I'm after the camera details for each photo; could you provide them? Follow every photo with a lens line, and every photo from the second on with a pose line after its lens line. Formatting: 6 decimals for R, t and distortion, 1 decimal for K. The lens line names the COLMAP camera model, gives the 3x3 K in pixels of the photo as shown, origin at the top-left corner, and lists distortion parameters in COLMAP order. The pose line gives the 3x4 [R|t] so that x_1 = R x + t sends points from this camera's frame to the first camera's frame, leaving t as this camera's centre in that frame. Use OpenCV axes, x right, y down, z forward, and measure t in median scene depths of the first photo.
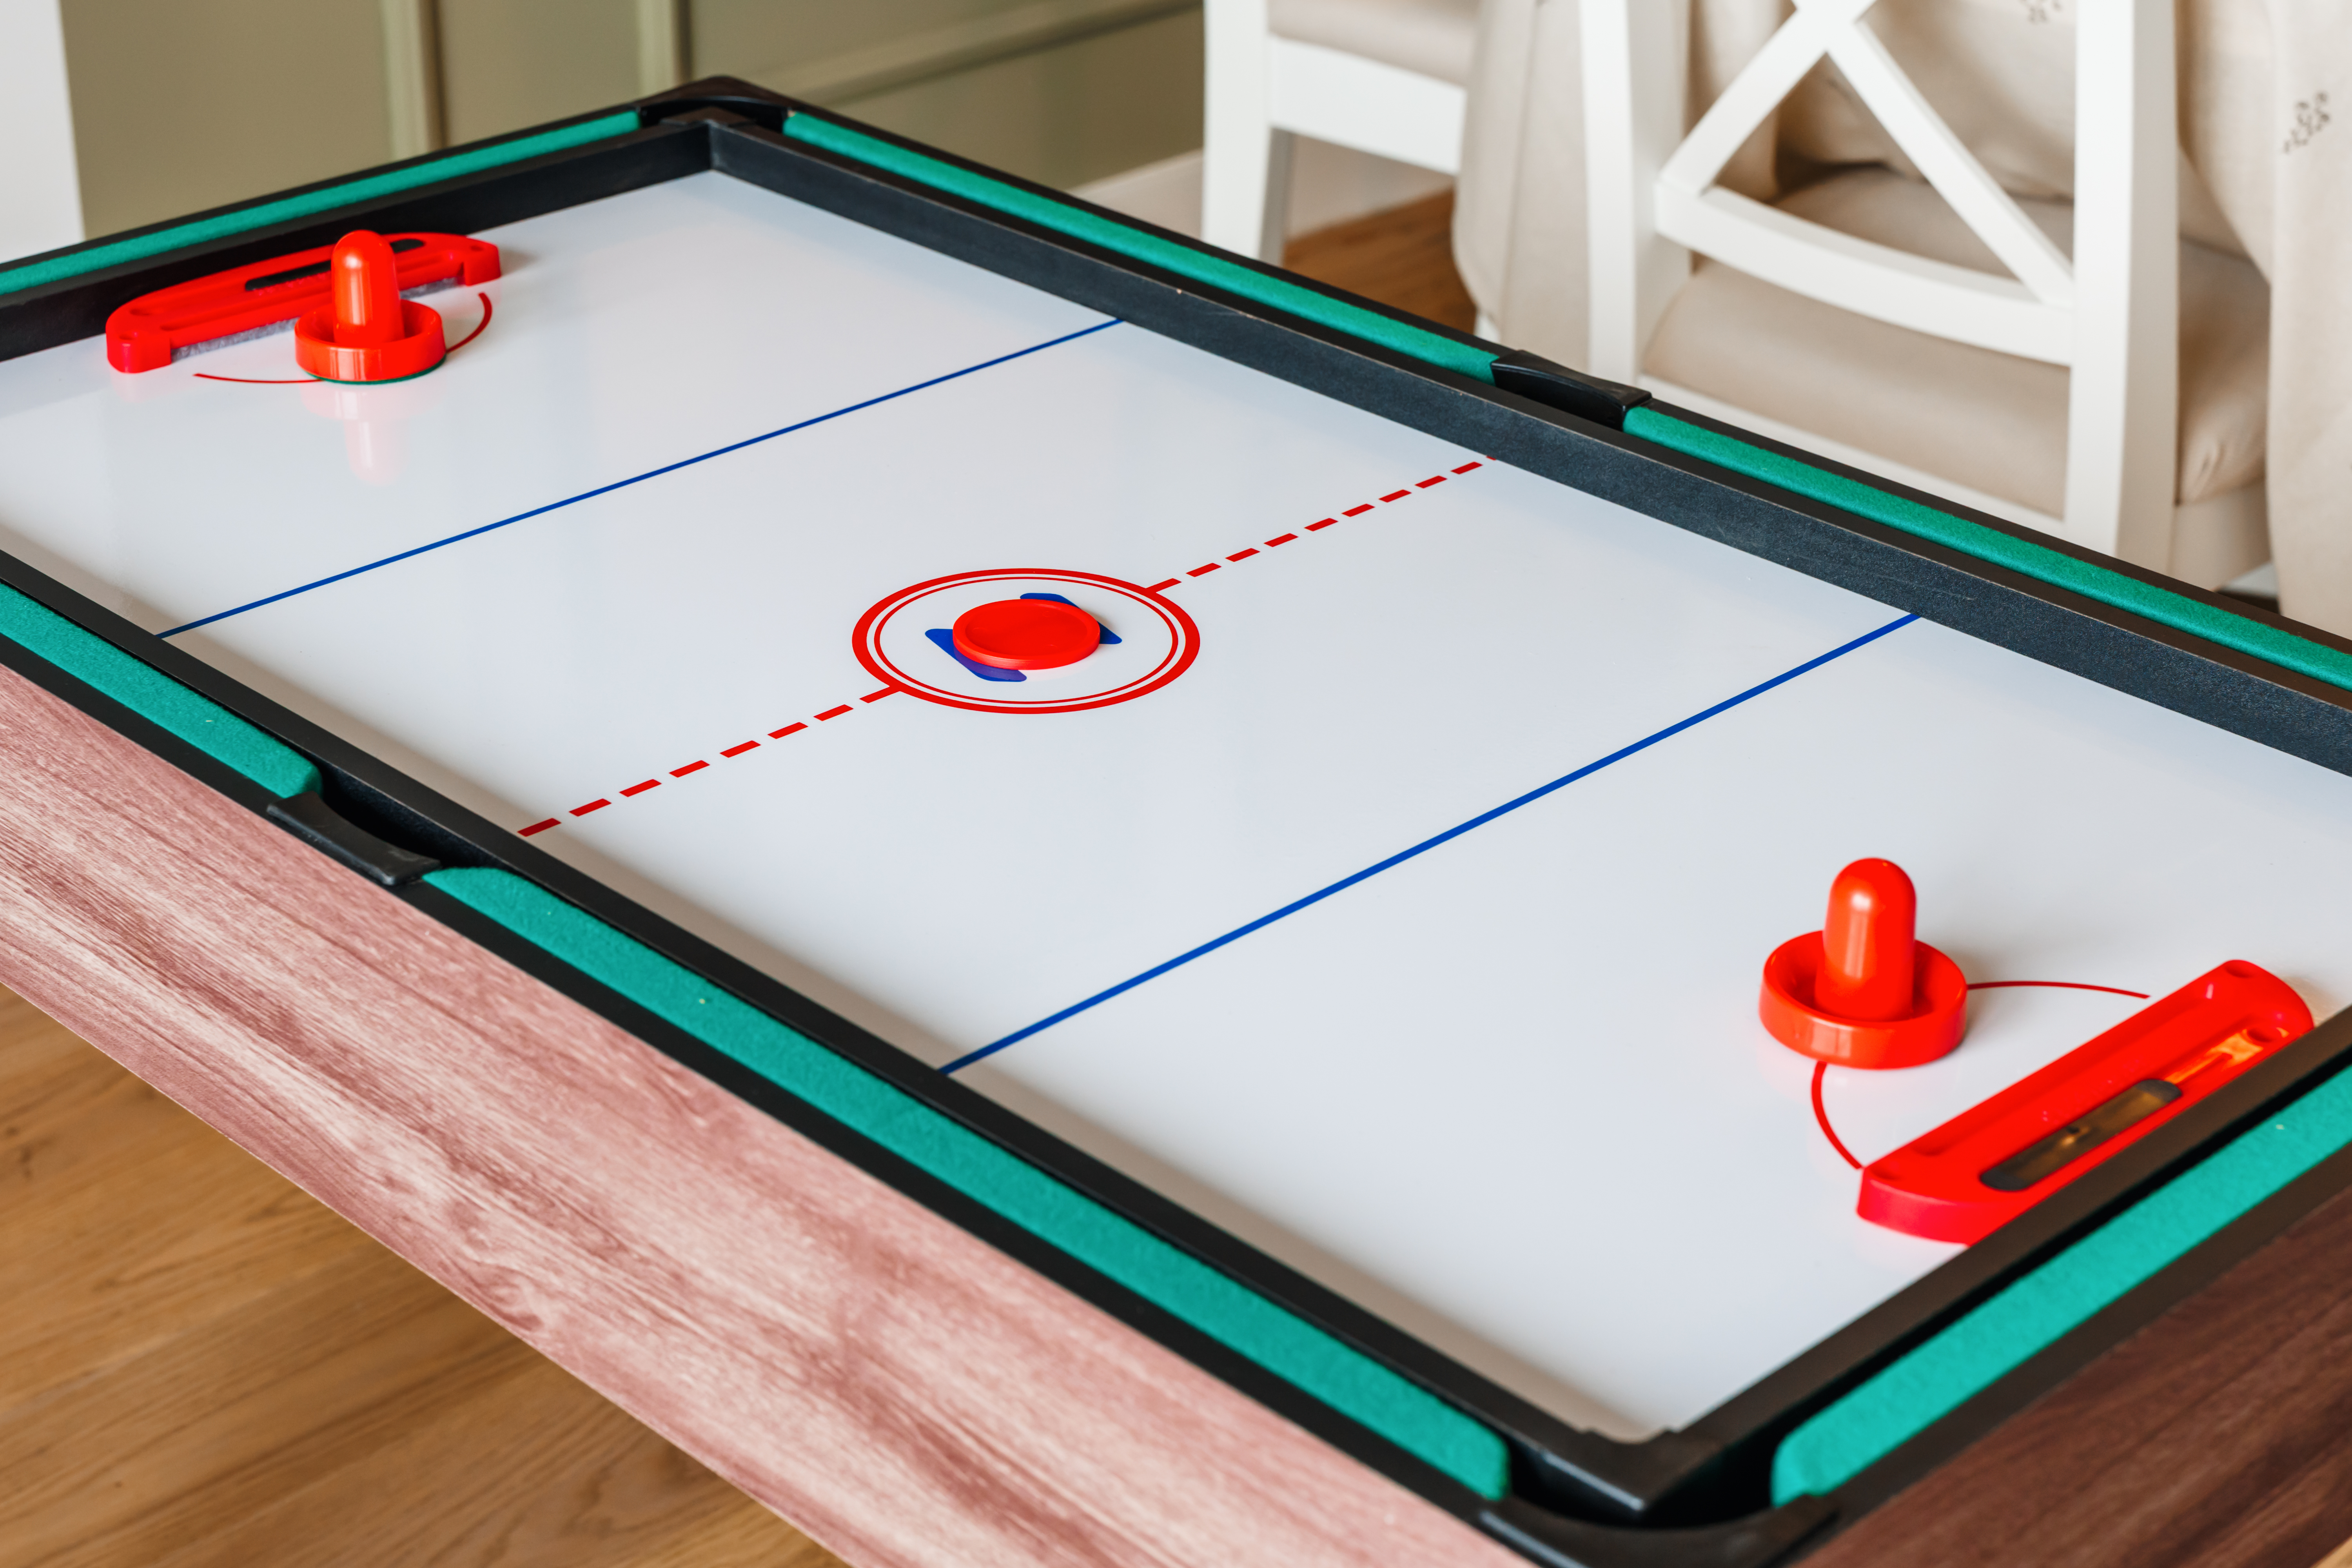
lens RADIAL K [[4207.2, 0, 1176.0], [0, 4207.2, 784.0], [0, 0, 1]] dist [0.003426, -0.198577]
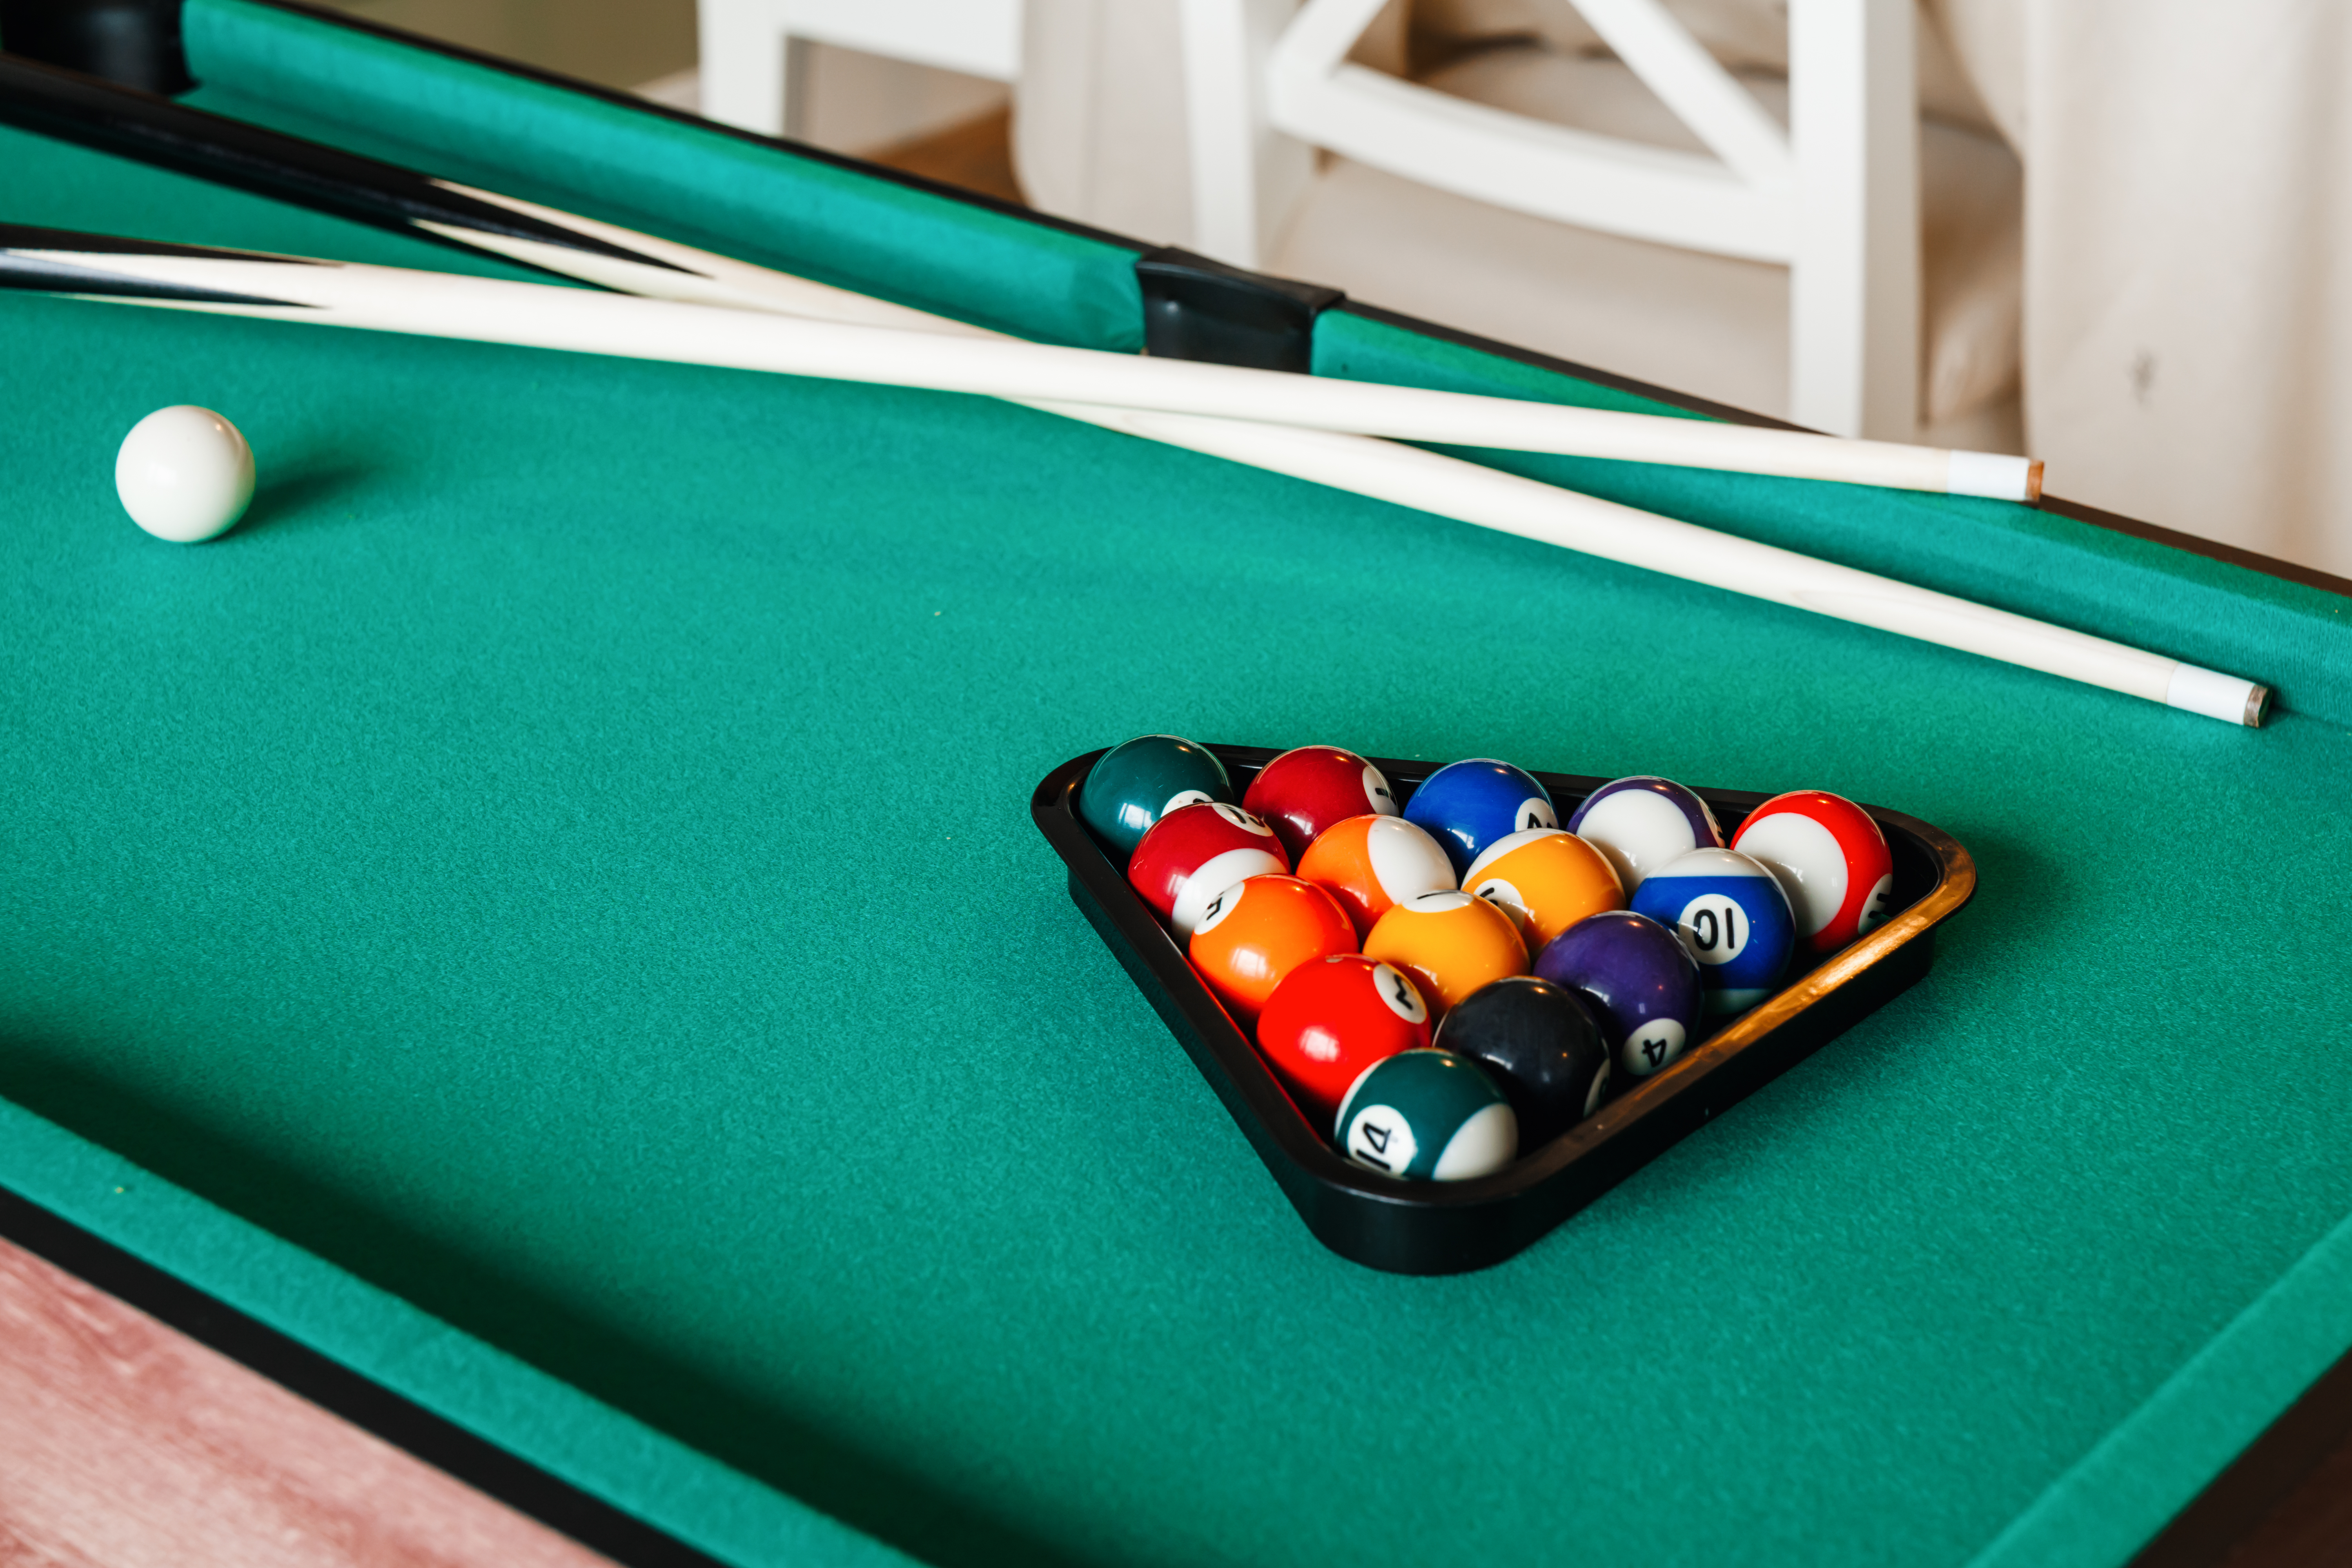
lens RADIAL K [[4508.3, 0, 1176.0], [0, 4508.3, 784.0], [0, 0, 1]] dist [-0.009714, -0.223838]
pose [[0.992194, -0.051739, 0.113466, -0.020895], [0.052215, 0.998635, -0.001223, -0.004940], [-0.113248, 0.007138, 0.993541, 0.245367]]
